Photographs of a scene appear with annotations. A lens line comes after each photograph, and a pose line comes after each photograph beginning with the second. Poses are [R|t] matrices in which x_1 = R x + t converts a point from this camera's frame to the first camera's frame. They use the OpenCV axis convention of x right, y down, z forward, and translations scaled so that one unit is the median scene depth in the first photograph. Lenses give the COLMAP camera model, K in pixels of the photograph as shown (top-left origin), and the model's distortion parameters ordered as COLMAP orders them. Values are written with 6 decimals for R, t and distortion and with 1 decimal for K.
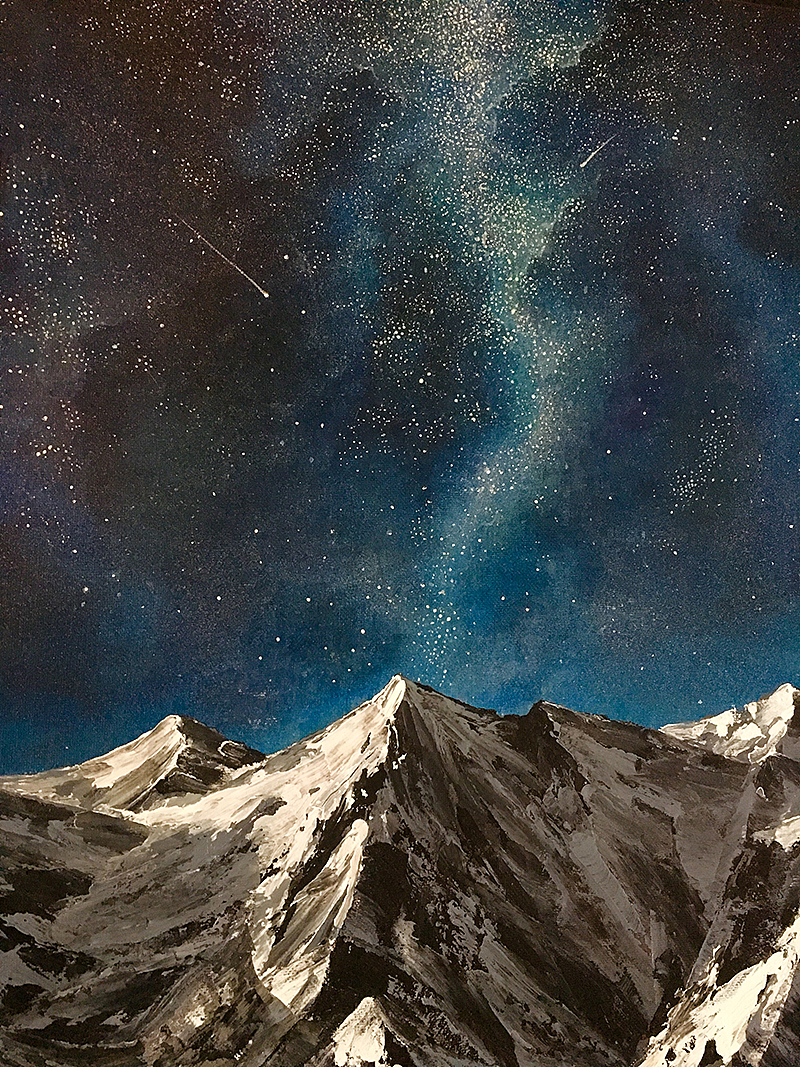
lens RADIAL K [[902.8, 0, 400.0], [0, 902.8, 533.5], [0, 0, 1]] dist [0.067064, -0.102614]
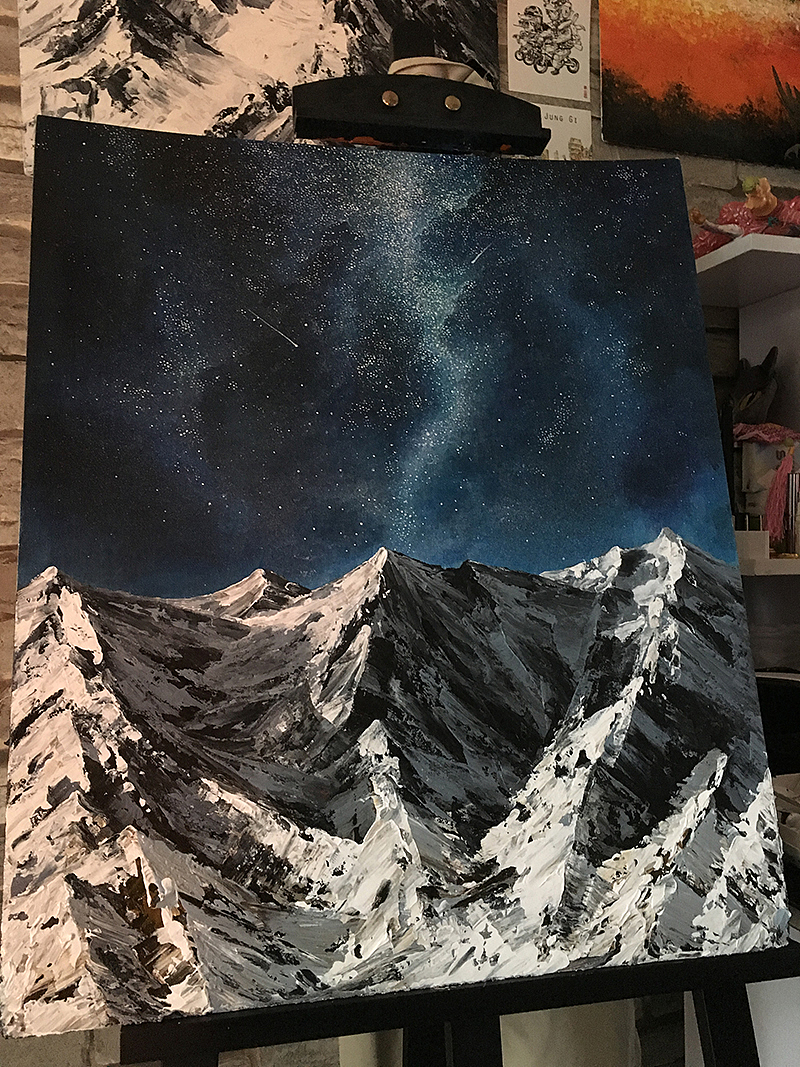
lens RADIAL K [[902.8, 0, 400.0], [0, 902.8, 533.5], [0, 0, 1]] dist [0.067064, -0.102614]
pose [[0.996400, -0.075800, -0.037974, 0.100776], [0.071163, 0.991230, -0.111353, 0.331014], [0.046081, 0.108250, 0.993055, -0.758940]]
